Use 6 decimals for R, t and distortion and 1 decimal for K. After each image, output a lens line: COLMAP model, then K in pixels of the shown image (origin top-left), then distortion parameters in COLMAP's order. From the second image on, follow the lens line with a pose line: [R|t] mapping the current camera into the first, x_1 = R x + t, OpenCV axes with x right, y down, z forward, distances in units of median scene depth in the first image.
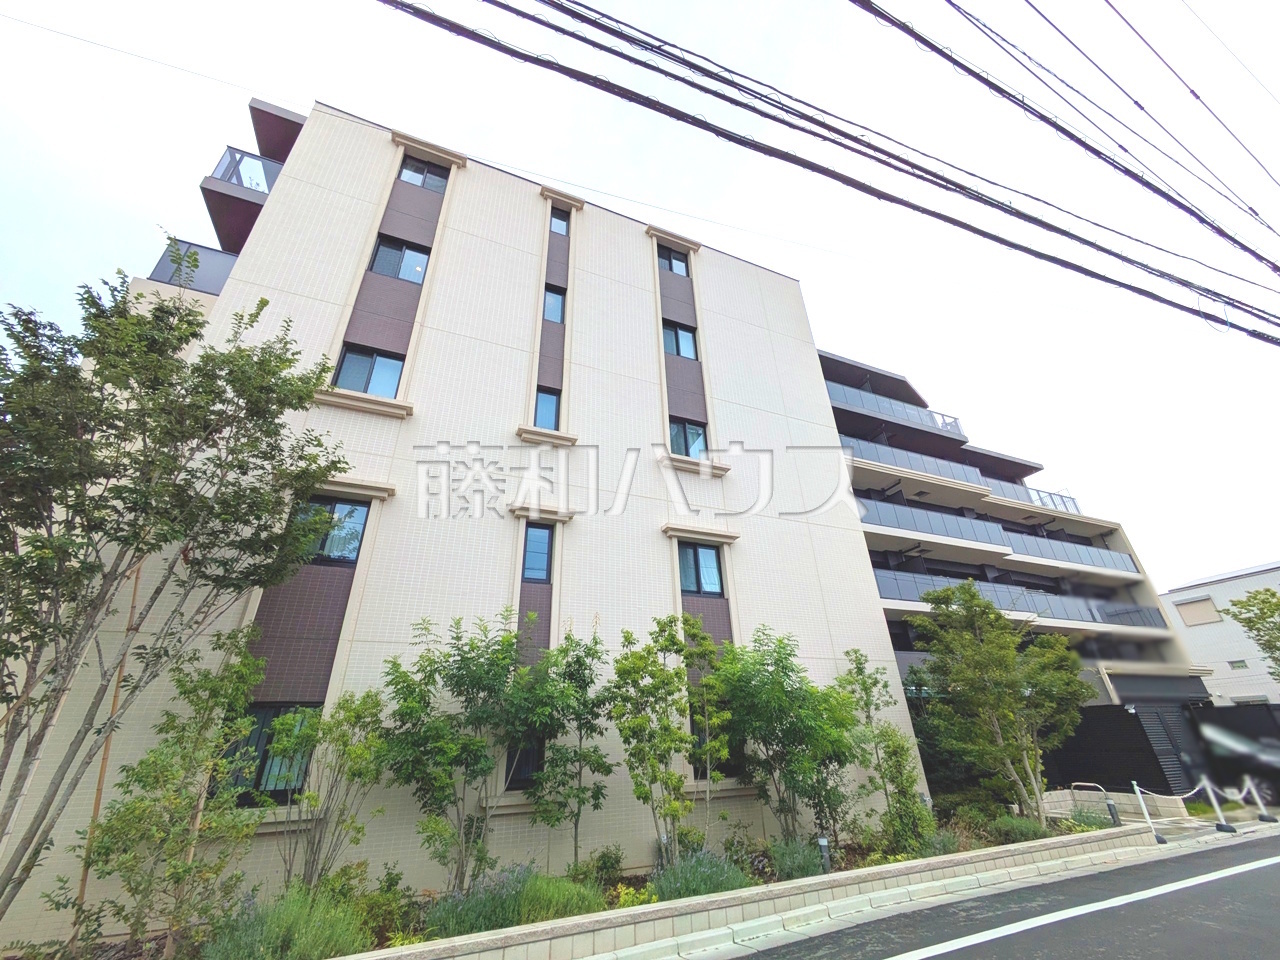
lens RADIAL K [[509.7, 0, 640.0], [0, 509.7, 480.0], [0, 0, 1]] dist [-0.000241, -0.000602]
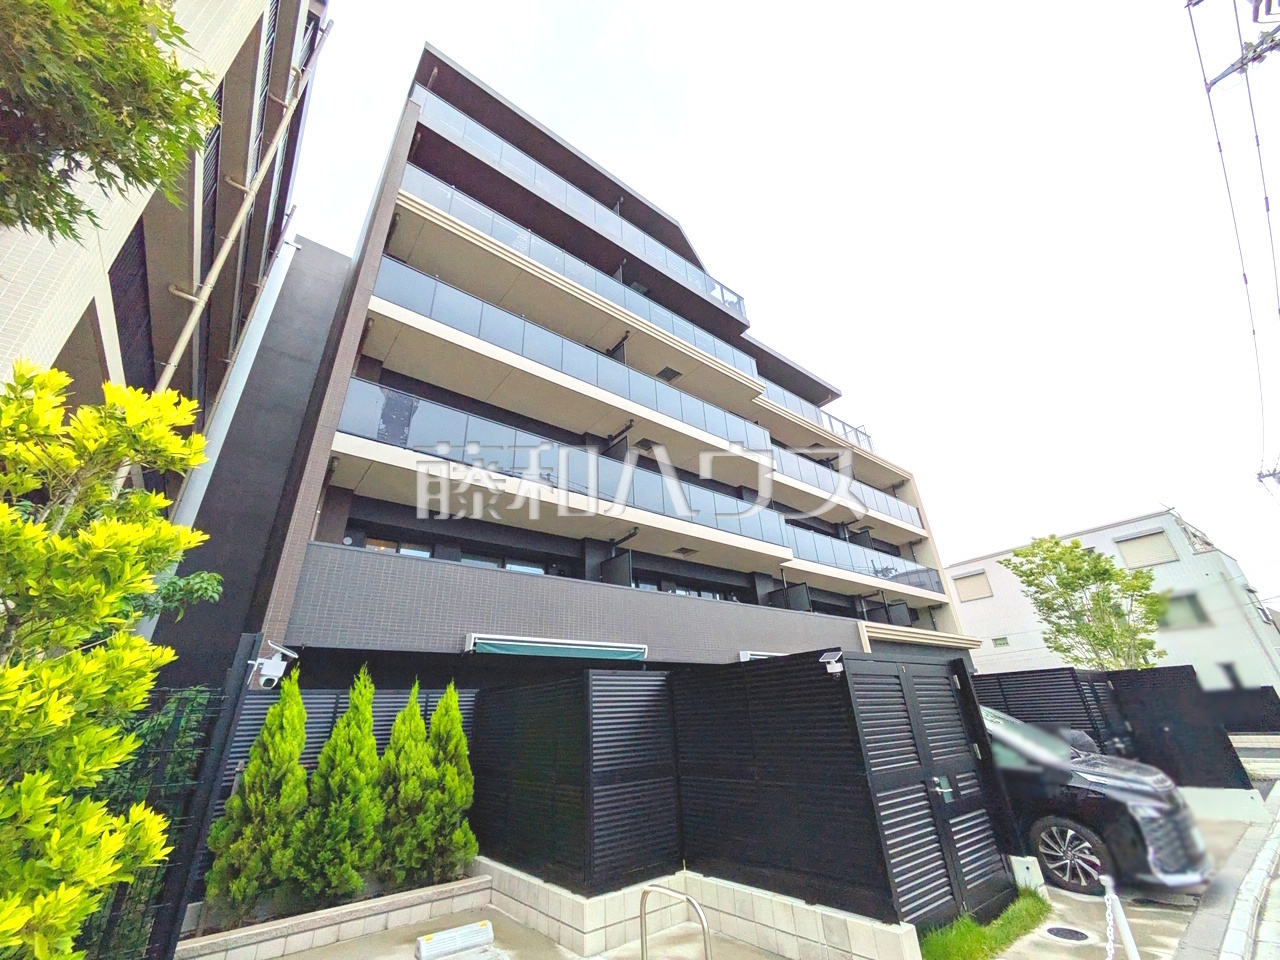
lens RADIAL K [[509.7, 0, 640.0], [0, 509.7, 480.0], [0, 0, 1]] dist [-0.000241, -0.000602]
pose [[0.965351, 0.099909, 0.241071, 0.346580], [-0.106729, 0.994169, 0.015366, 0.156374], [-0.238130, -0.040563, 0.970386, 0.325123]]
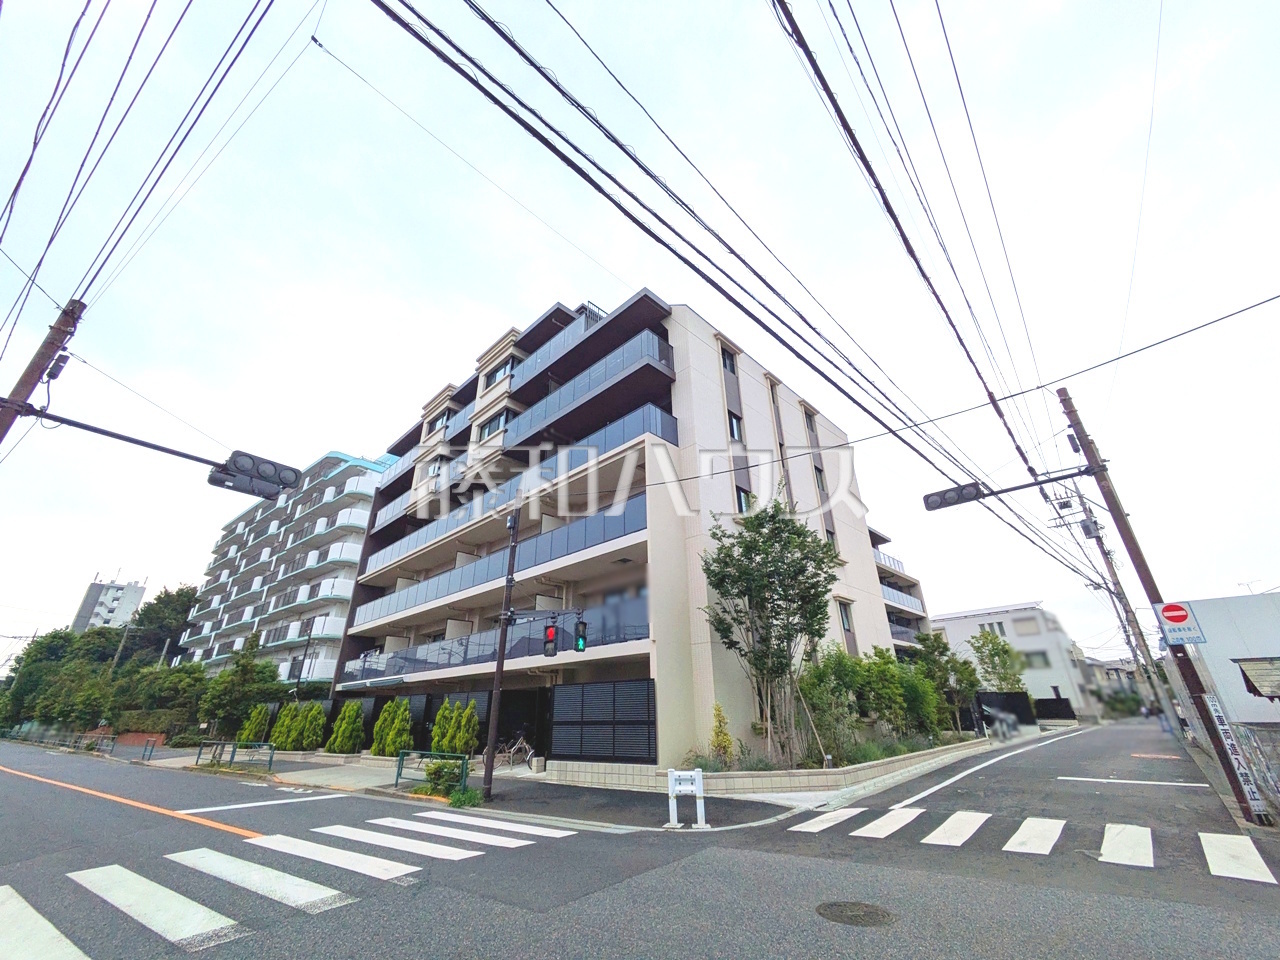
lens RADIAL K [[510.7, 0, 639.4], [0, 510.7, 487.5], [0, 0, 1]] dist [0.000067, -0.000051]
pose [[0.921575, 0.167304, 0.350297, -0.586763], [-0.190834, 0.981051, 0.033498, -0.105246], [-0.338055, -0.097719, 0.936039, -0.229120]]
